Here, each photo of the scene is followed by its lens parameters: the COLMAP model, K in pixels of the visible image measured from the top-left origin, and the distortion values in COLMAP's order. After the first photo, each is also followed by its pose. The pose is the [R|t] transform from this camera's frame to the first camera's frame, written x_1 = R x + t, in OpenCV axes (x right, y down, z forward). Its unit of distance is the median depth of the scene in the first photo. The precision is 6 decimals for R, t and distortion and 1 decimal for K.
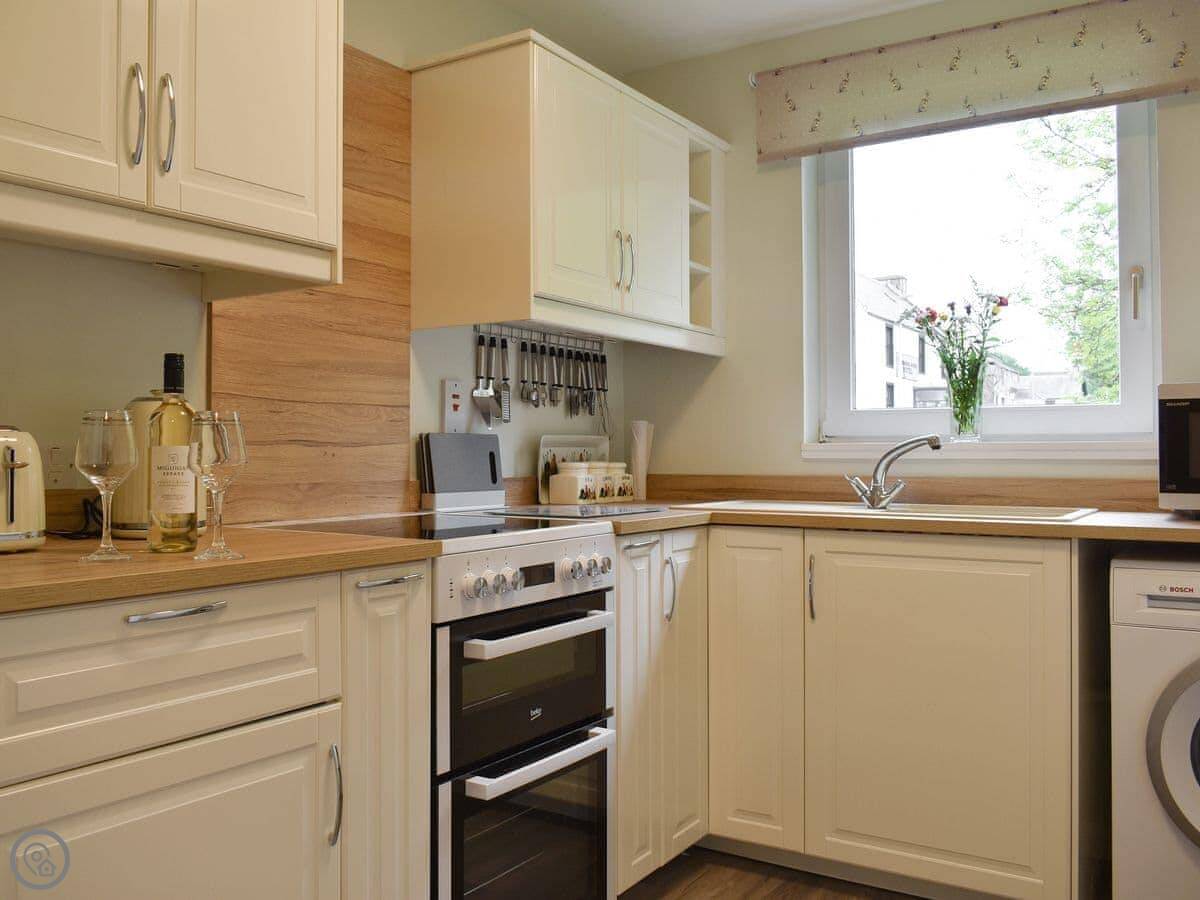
lens RADIAL K [[1044.8, 0, 600.0], [0, 1044.8, 450.0], [0, 0, 1]] dist [-0.010973, -0.012733]
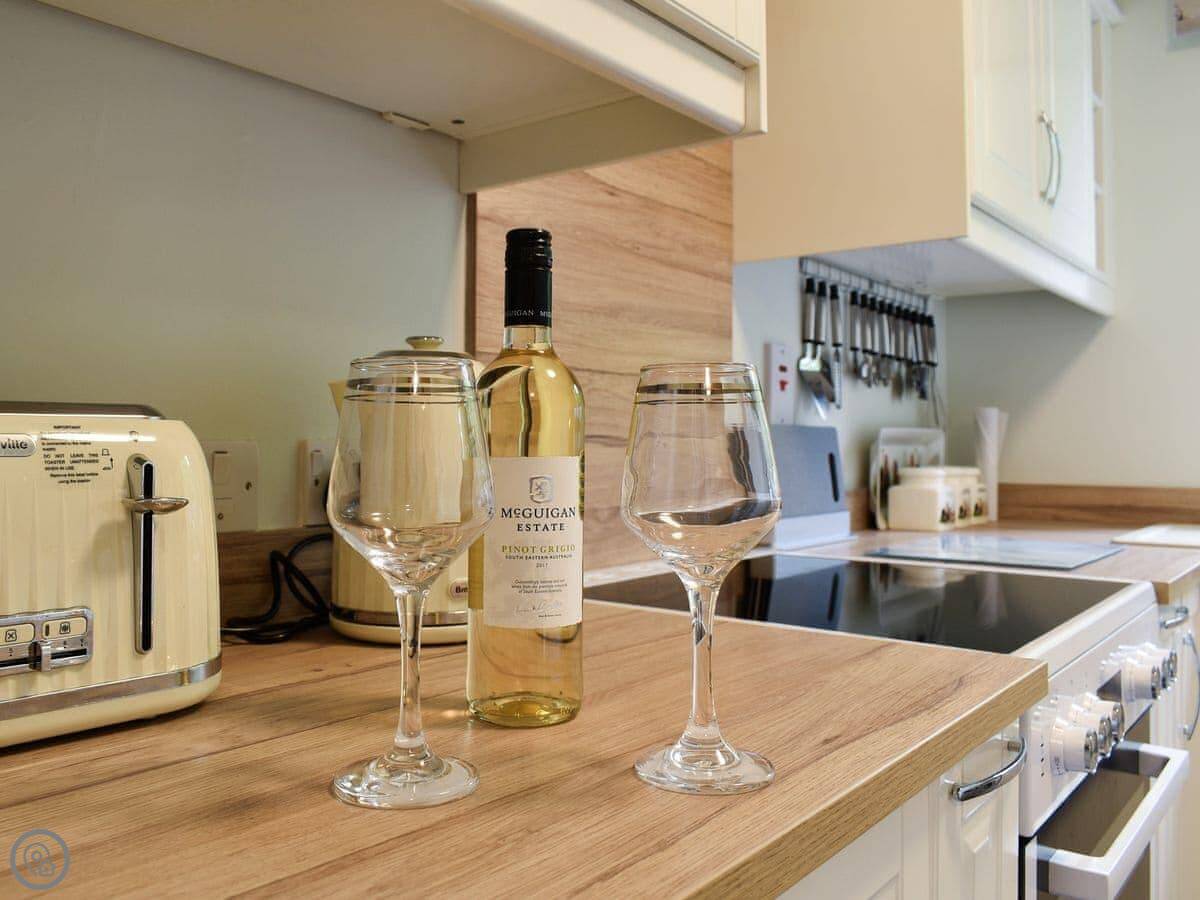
lens RADIAL K [[1026.4, 0, 600.0], [0, 1026.4, 450.0], [0, 0, 1]] dist [-0.012324, -0.007216]
pose [[0.996815, 0.006149, -0.079512, -0.201334], [-0.005387, 0.999938, 0.009796, -0.005912], [0.079567, -0.009336, 0.996786, 0.347262]]
